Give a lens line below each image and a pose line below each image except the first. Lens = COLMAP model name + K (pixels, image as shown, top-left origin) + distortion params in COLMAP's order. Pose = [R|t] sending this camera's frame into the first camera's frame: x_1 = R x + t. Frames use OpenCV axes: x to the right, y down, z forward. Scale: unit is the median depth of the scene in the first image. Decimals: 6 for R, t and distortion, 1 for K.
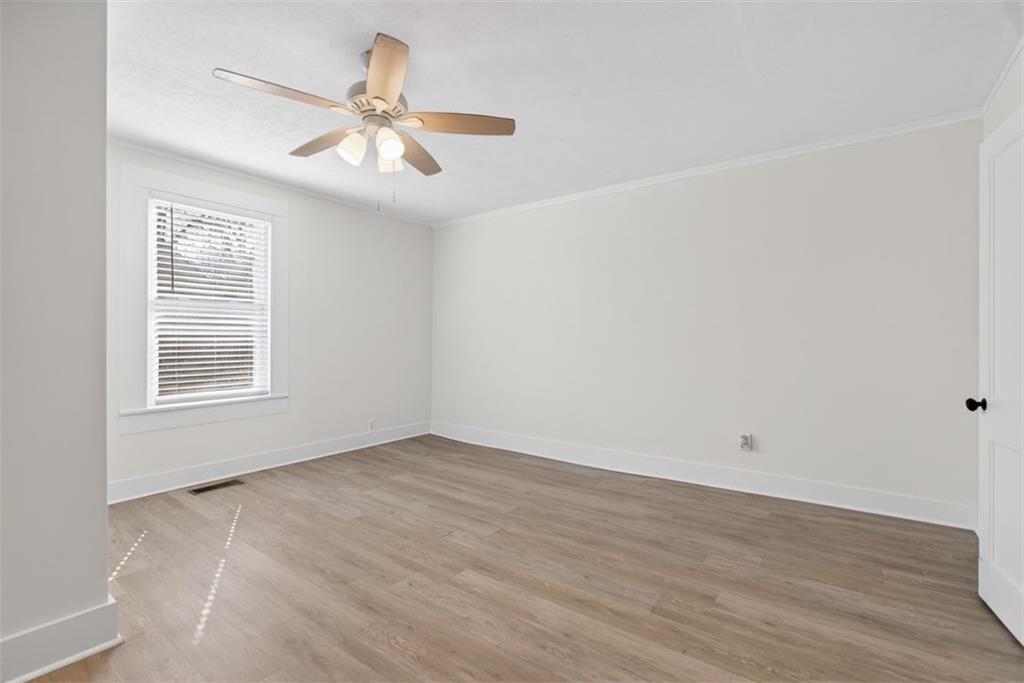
lens RADIAL K [[461.4, 0, 512.3], [0, 461.4, 341.8], [0, 0, 1]] dist [-0.007621, 0.002658]
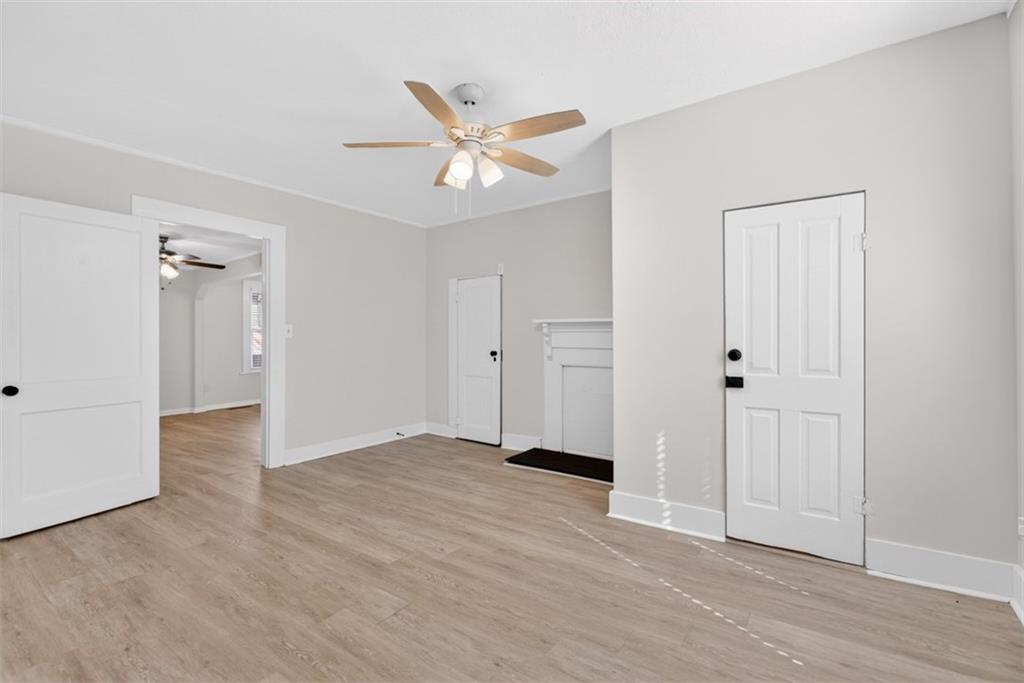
lens RADIAL K [[461.4, 0, 514.6], [0, 461.4, 337.4], [0, 0, 1]] dist [-0.007621, 0.002658]
pose [[-0.999810, 0.008780, -0.017378, -0.283763], [0.008692, 0.999949, 0.005173, -0.009243], [0.017423, 0.005021, -0.999836, 1.581348]]
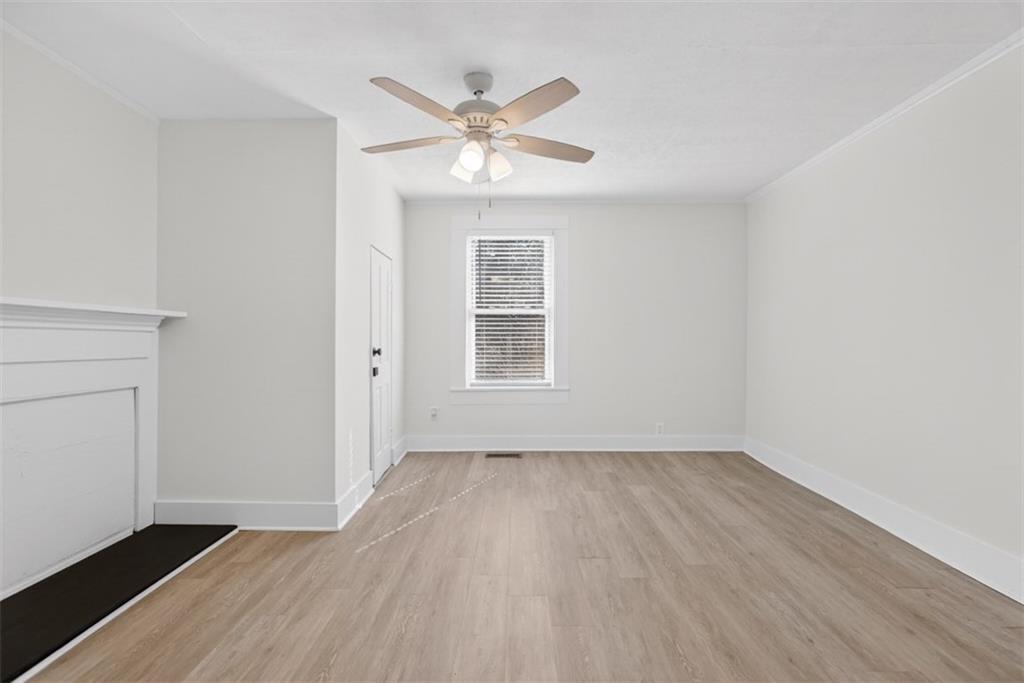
lens RADIAL K [[461.4, 0, 510.2], [0, 461.4, 337.5], [0, 0, 1]] dist [-0.007621, 0.002658]
pose [[0.584652, 0.000987, -0.811284, 0.456283], [-0.004872, 0.999986, -0.002294, -0.005264], [0.811270, 0.005294, 0.584648, 0.324718]]
